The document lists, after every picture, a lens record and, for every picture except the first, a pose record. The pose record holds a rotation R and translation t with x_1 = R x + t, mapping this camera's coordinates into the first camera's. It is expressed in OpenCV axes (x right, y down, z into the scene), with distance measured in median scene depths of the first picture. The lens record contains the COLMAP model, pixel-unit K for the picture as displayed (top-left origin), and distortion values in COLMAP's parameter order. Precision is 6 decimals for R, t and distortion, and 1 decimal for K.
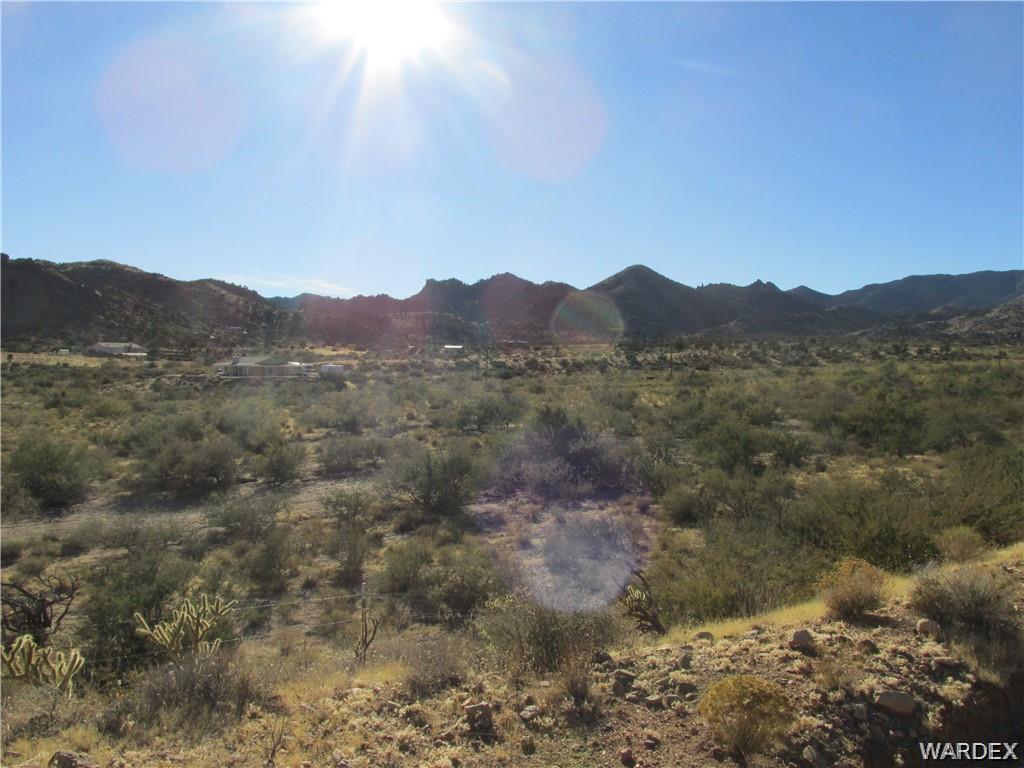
lens RADIAL K [[850.3, 0, 514.1], [0, 850.3, 386.6], [0, 0, 1]] dist [-0.034118, 0.009404]
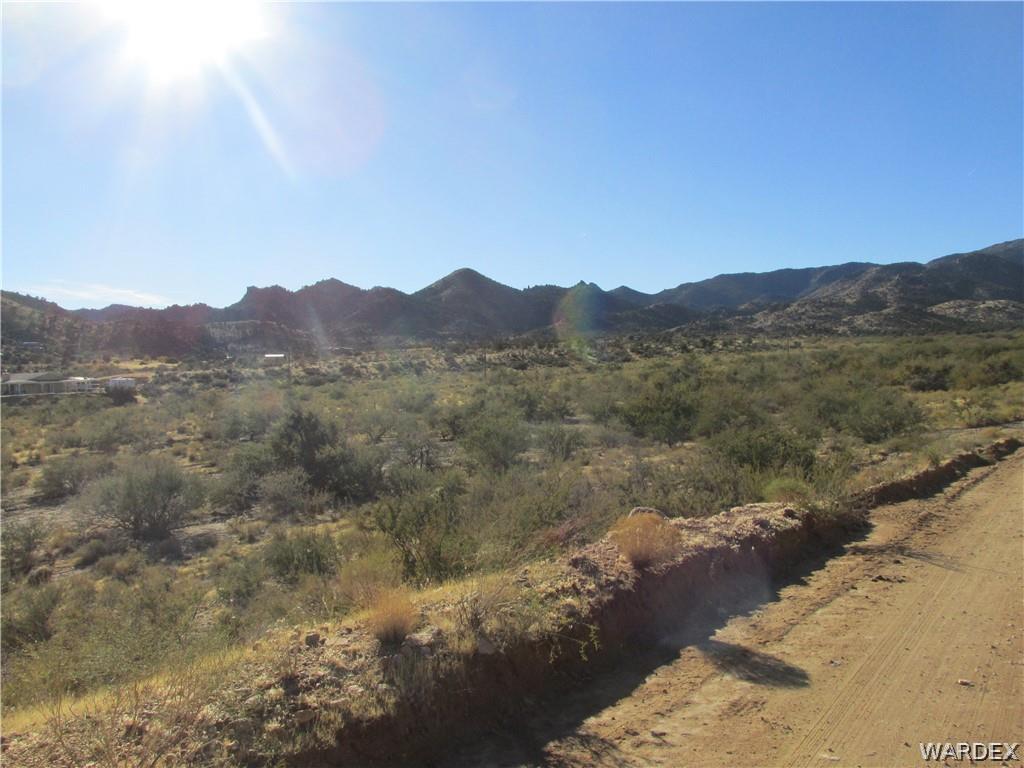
lens RADIAL K [[850.3, 0, 513.9], [0, 850.3, 388.2], [0, 0, 1]] dist [-0.034118, 0.009404]
pose [[0.980196, -0.041556, 0.193621, 0.016896], [0.042151, 0.999111, 0.001050, 0.001432], [-0.193492, 0.007132, 0.981076, 0.011654]]
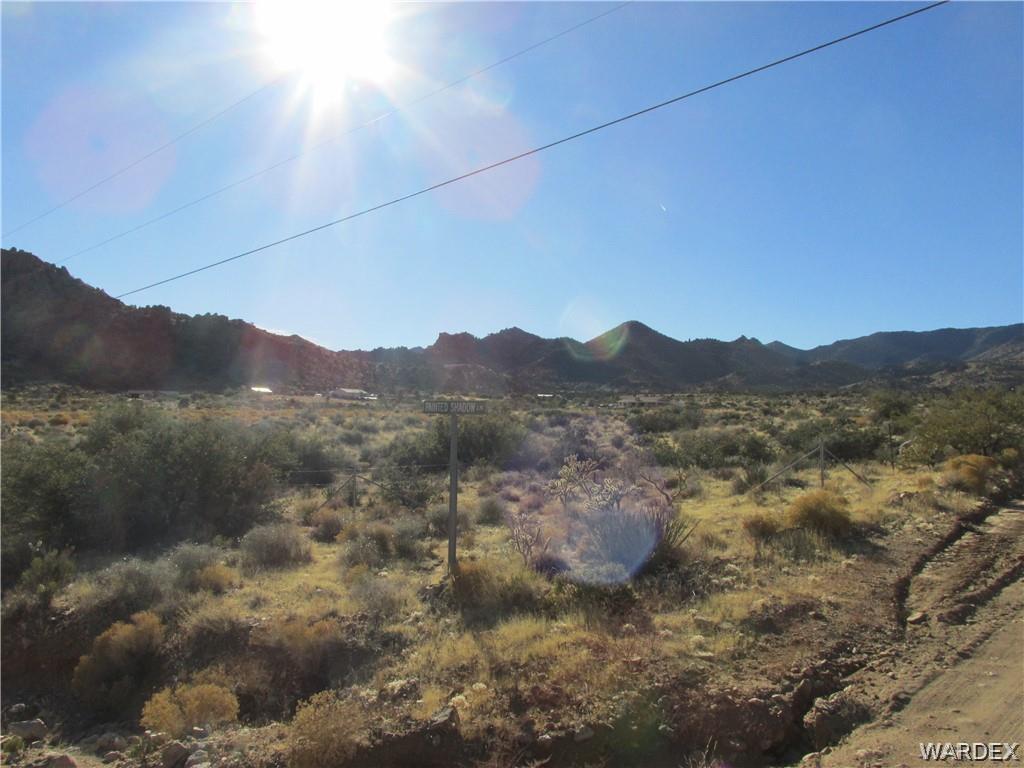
lens RADIAL K [[850.3, 0, 512.5], [0, 850.3, 380.1], [0, 0, 1]] dist [-0.034118, 0.009404]
pose [[0.999134, 0.007643, 0.040901, -0.409155], [-0.004855, 0.997684, -0.067846, 0.029566], [-0.041325, 0.067589, 0.996857, -0.421905]]
